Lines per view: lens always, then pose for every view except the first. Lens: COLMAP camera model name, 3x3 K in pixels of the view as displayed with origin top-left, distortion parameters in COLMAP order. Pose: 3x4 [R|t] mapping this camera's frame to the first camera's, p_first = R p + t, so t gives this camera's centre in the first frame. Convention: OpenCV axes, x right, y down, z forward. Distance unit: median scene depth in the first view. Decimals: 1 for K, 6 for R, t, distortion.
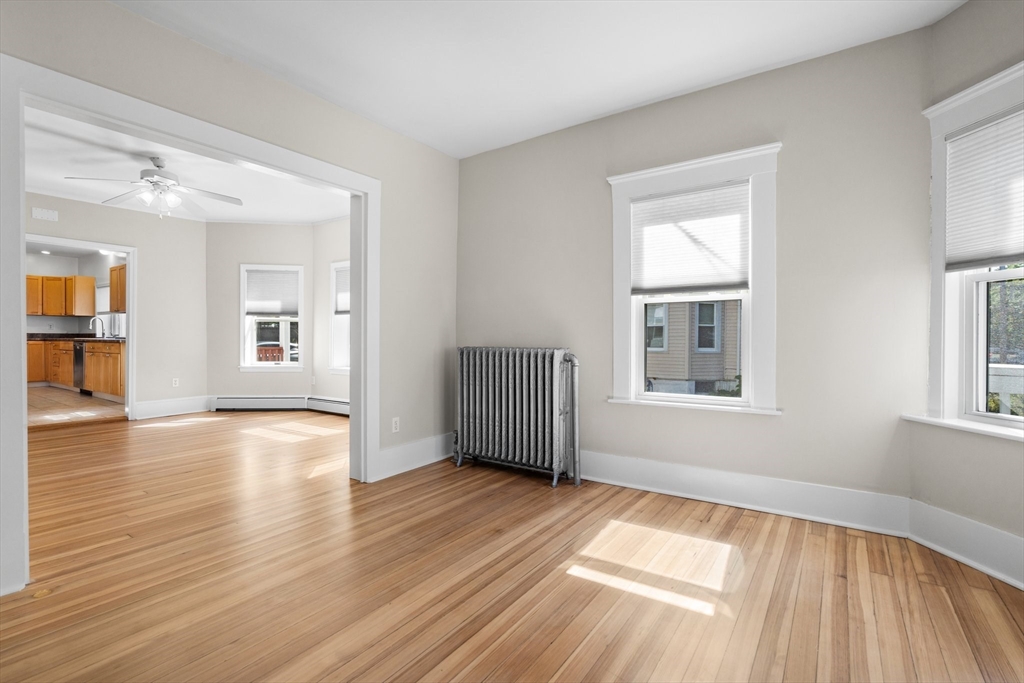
lens RADIAL K [[477.9, 0, 512.0], [0, 477.9, 341.5], [0, 0, 1]] dist [0.000462, 0.000403]
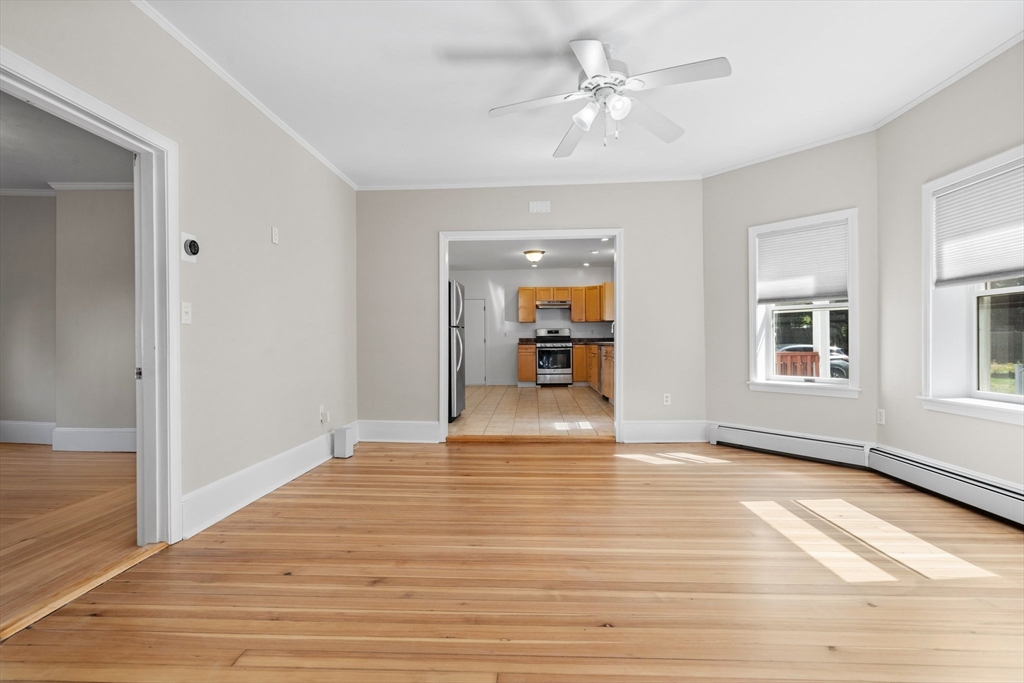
lens RADIAL K [[477.9, 0, 512.0], [0, 477.9, 341.5], [0, 0, 1]] dist [0.000462, 0.000403]
pose [[0.528149, -0.010658, -0.849085, -0.186239], [0.005329, 0.999943, -0.009237, 0.000427], [0.849135, 0.000354, 0.528175, 0.381865]]
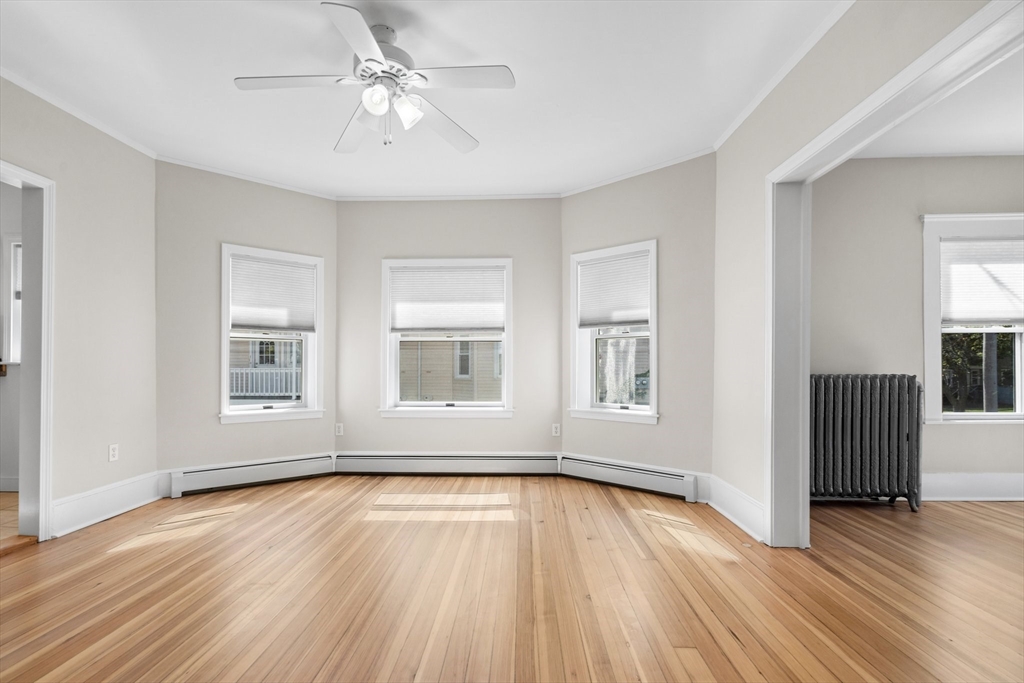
lens RADIAL K [[473.0, 0, 510.0], [0, 473.0, 365.3], [0, 0, 1]] dist [-0.001648, 0.000127]
pose [[0.839429, -0.002988, 0.543461, -0.600945], [0.008055, 0.999943, -0.006944, -0.002542], [-0.543410, 0.010206, 0.839406, 0.321171]]
